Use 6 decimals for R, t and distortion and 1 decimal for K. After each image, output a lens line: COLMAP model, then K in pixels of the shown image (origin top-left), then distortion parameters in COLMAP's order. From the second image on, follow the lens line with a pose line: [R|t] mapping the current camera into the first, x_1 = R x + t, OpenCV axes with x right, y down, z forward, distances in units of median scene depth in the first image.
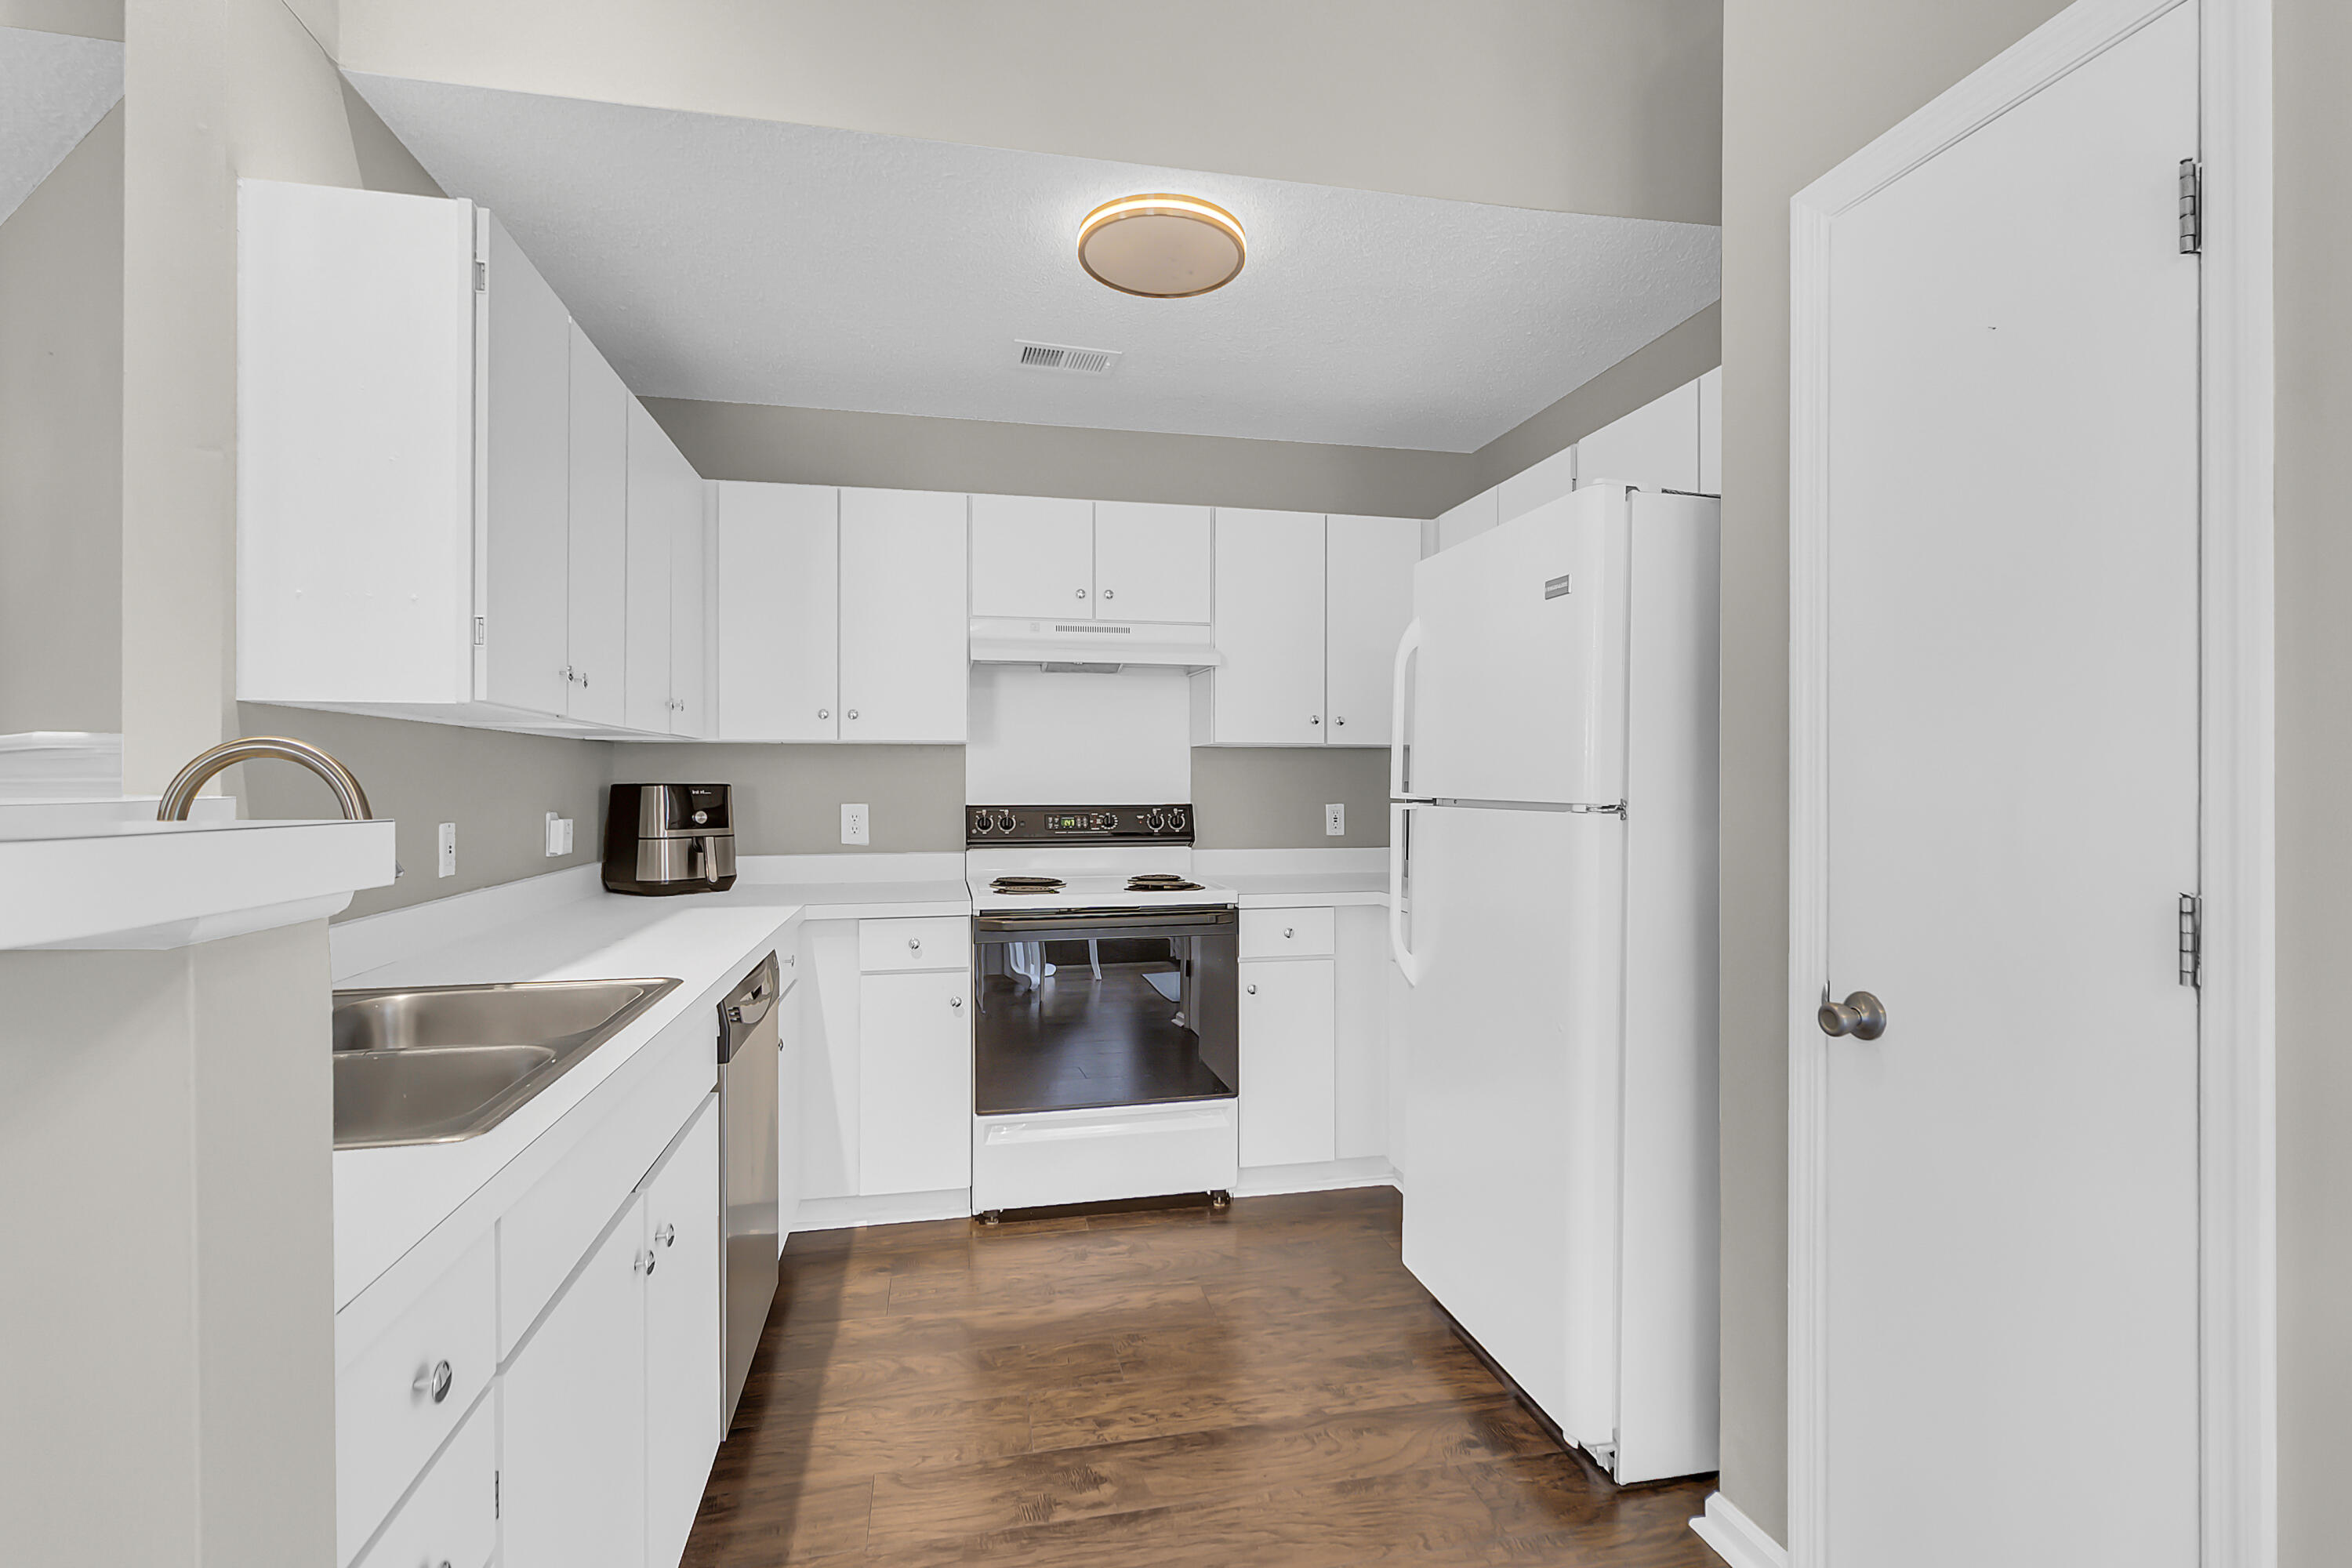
lens RADIAL K [[1087.1, 0, 1176.0], [0, 1087.1, 784.0], [0, 0, 1]] dist [-0.000996, -0.000399]
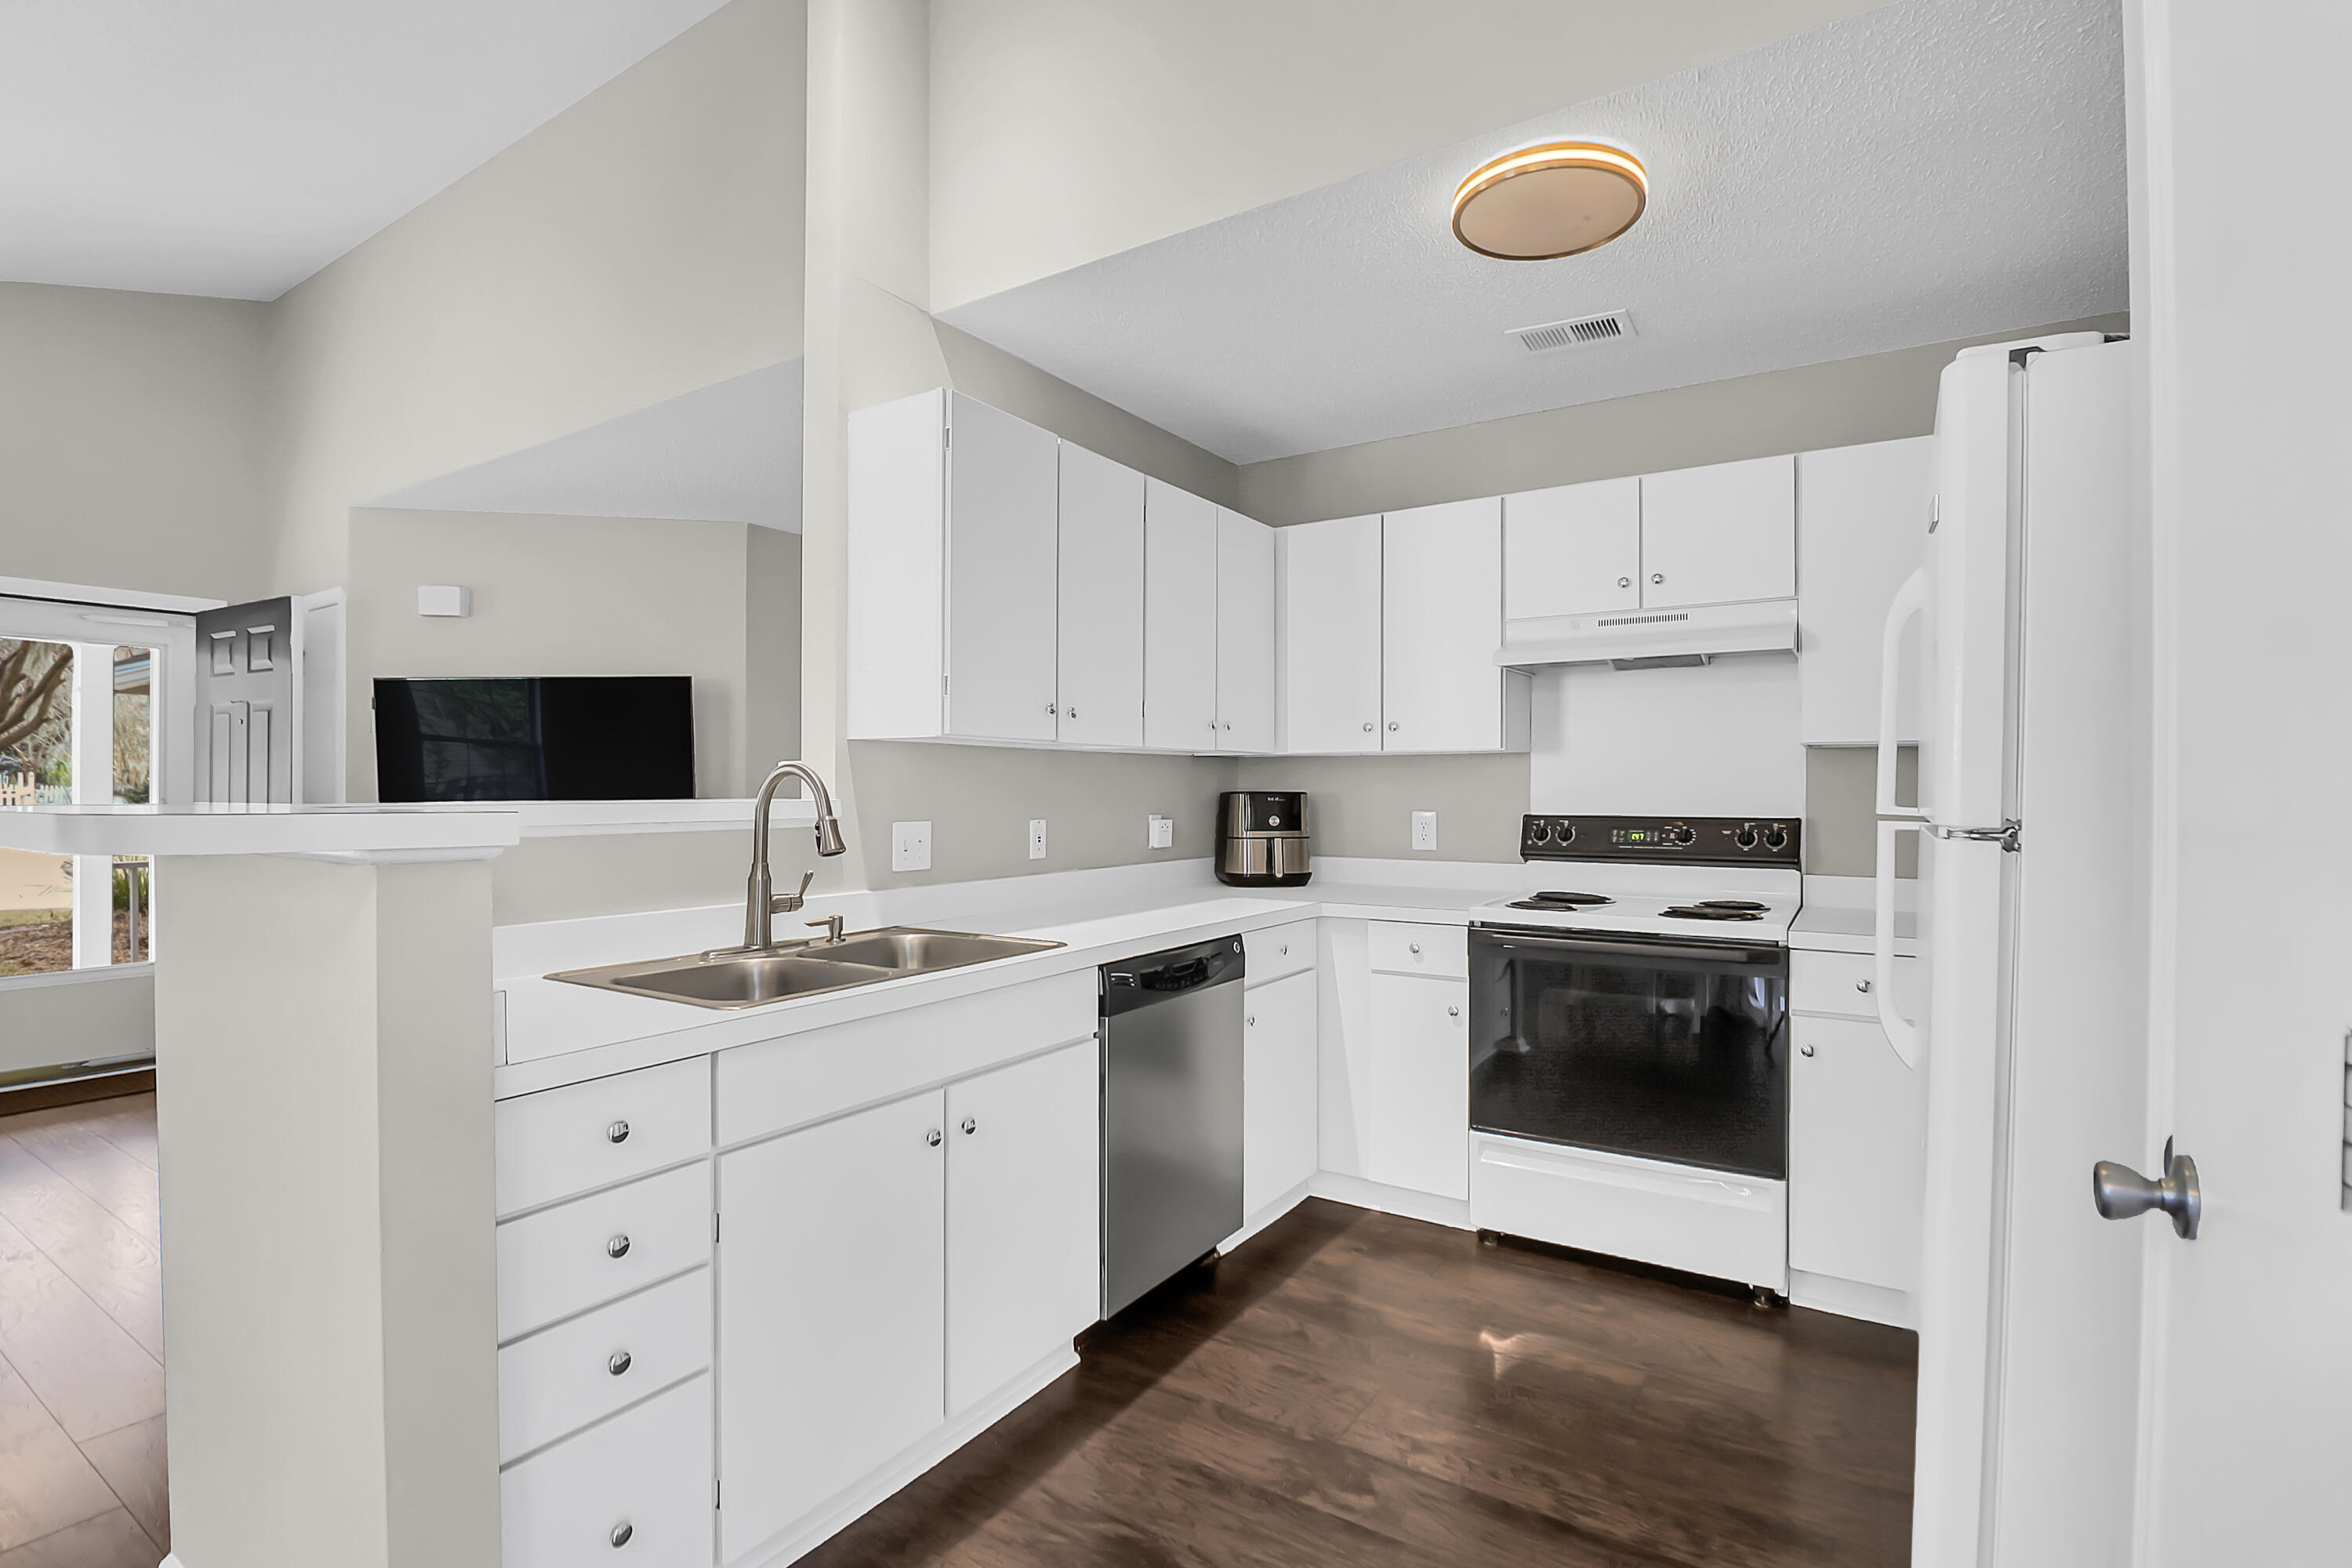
lens RADIAL K [[1105.0, 0, 1178.8], [0, 1105.0, 790.0], [0, 0, 1]] dist [0.000627, -0.016646]
pose [[0.705491, 0.001938, -0.708716, 0.325023], [-0.002701, 0.999996, 0.000046, -0.002083], [0.708713, 0.001881, 0.705494, 0.099482]]
